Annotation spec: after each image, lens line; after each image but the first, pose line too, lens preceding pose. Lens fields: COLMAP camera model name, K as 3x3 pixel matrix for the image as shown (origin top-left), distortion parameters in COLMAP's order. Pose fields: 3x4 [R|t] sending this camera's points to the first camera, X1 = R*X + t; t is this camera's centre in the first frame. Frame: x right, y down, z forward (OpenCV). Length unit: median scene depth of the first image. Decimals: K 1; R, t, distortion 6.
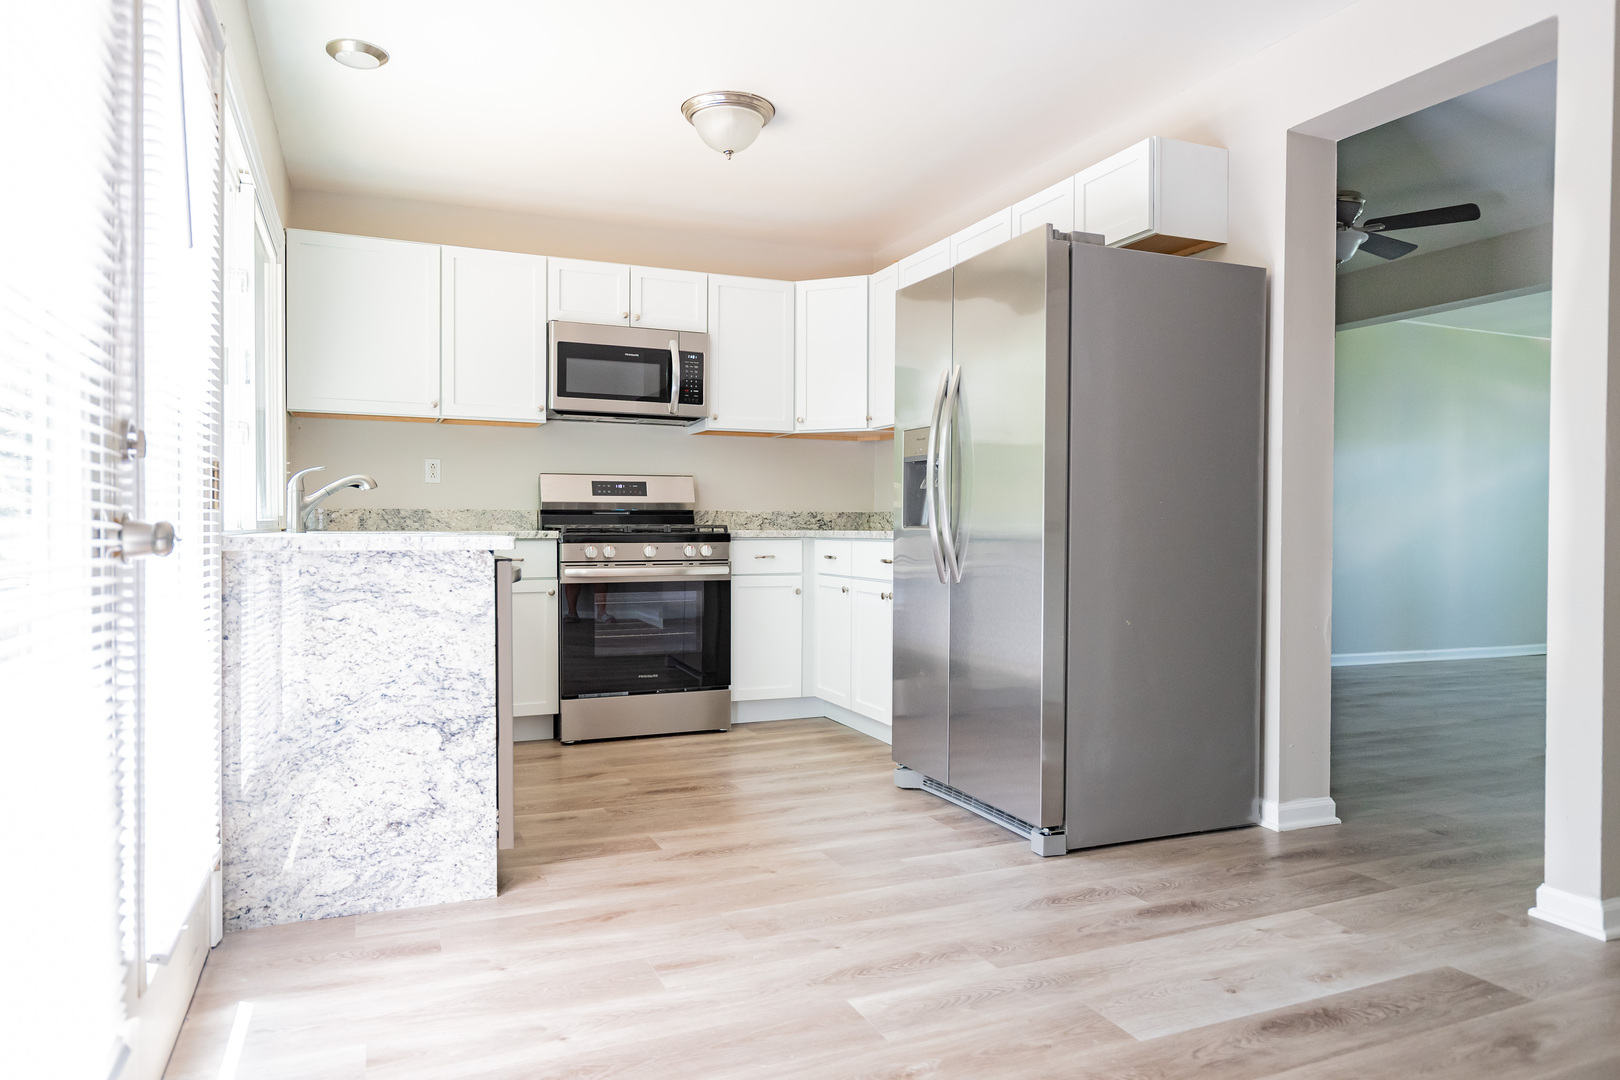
lens RADIAL K [[1032.6, 0, 815.5], [0, 1032.6, 537.9], [0, 0, 1]] dist [0.008403, 0.000705]
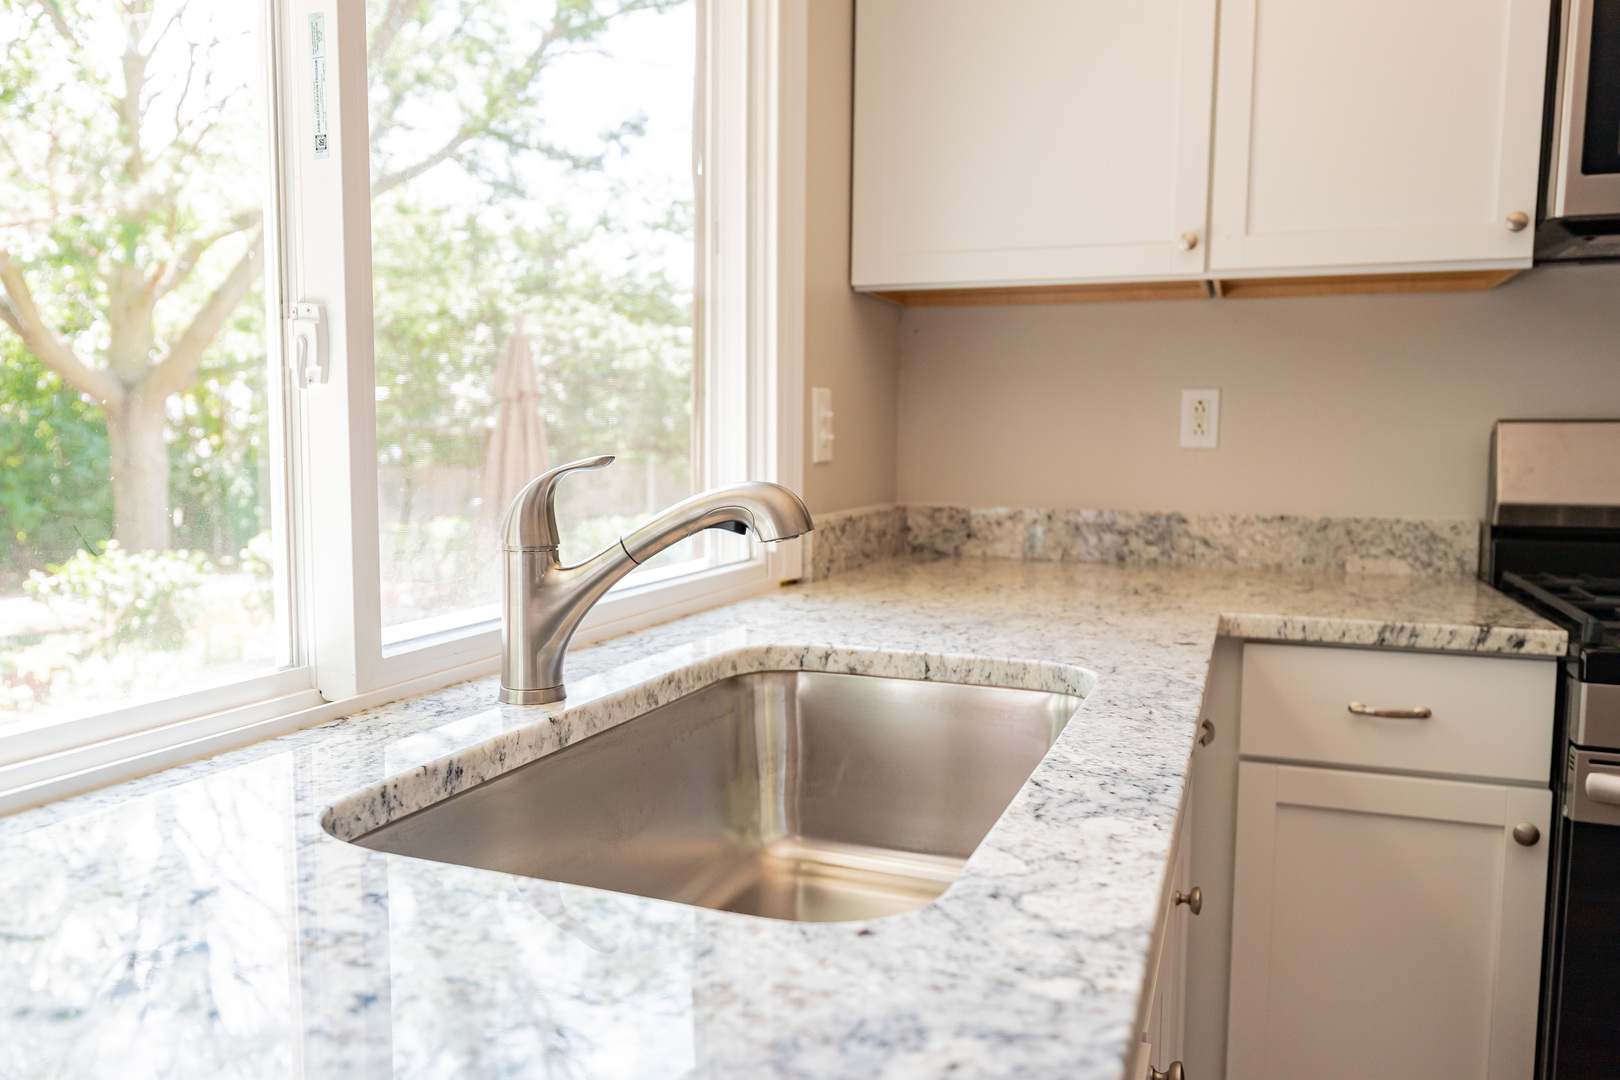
lens RADIAL K [[1136.1, 0, 814.9], [0, 1136.1, 549.5], [0, 0, 1]] dist [0.000348, 0.000486]
pose [[0.714174, 0.069882, -0.696472, -0.162857], [-0.016063, 0.996378, 0.083503, -0.048026], [0.699784, -0.048448, 0.712709, 0.570399]]
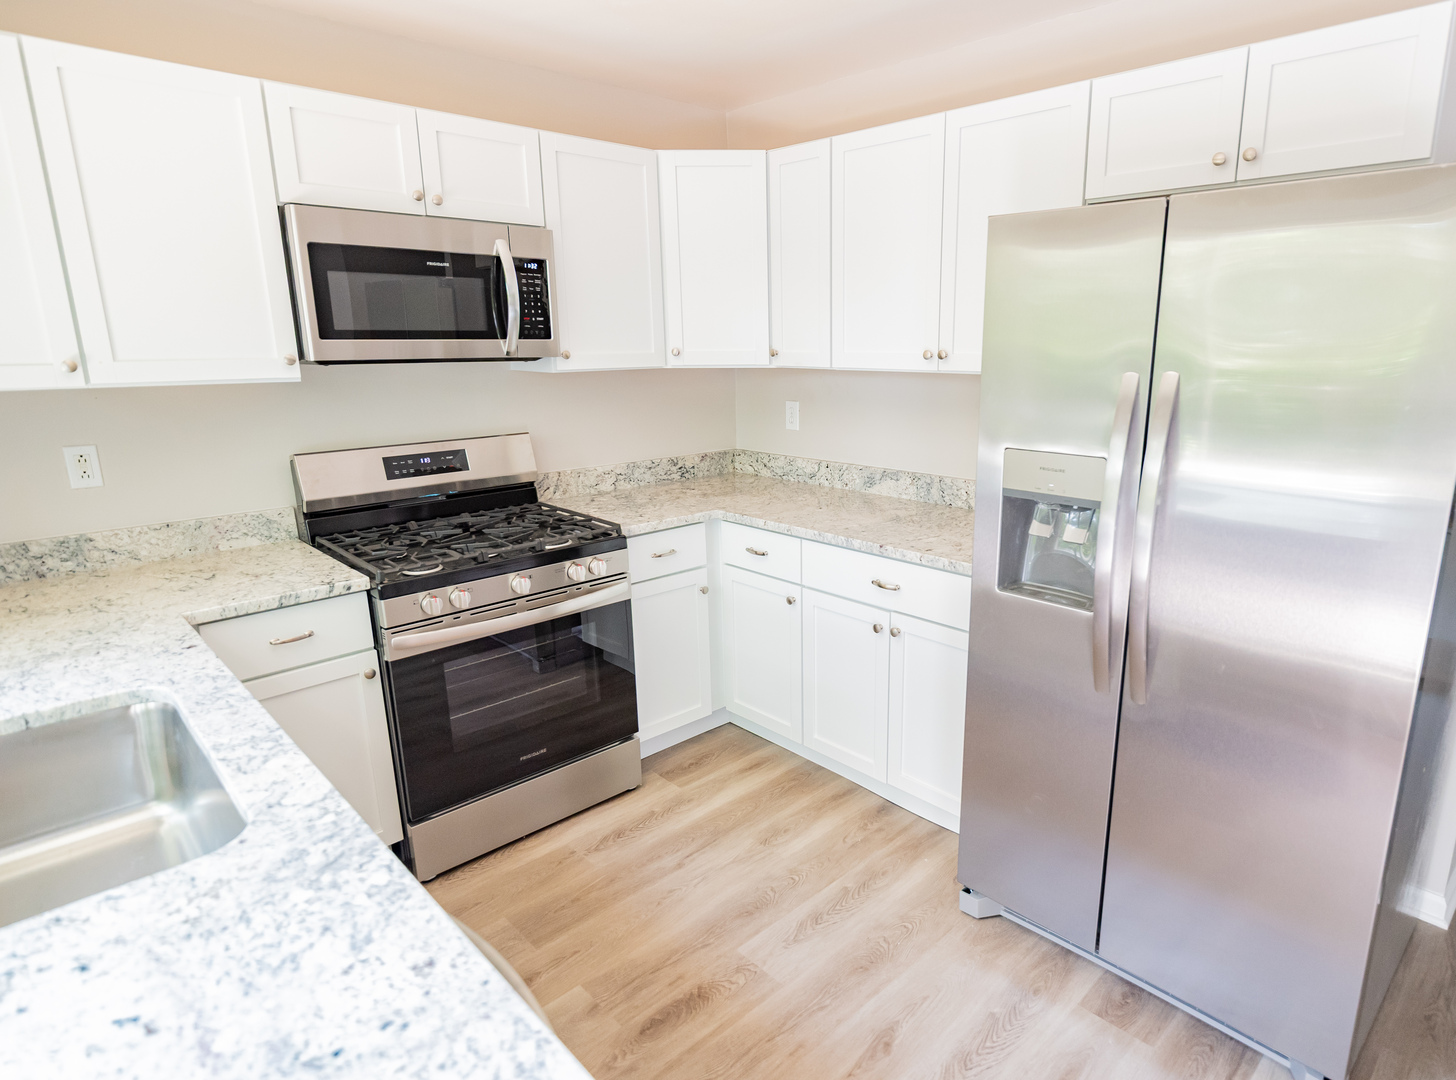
lens RADIAL K [[834.8, 0, 812.2], [0, 834.8, 539.4], [0, 0, 1]] dist [-0.002477, -0.002107]
pose [[0.924696, -0.096309, 0.368323, -0.168239], [0.011205, 0.973939, 0.226533, -0.124927], [-0.380541, -0.205347, 0.901677, 0.416871]]
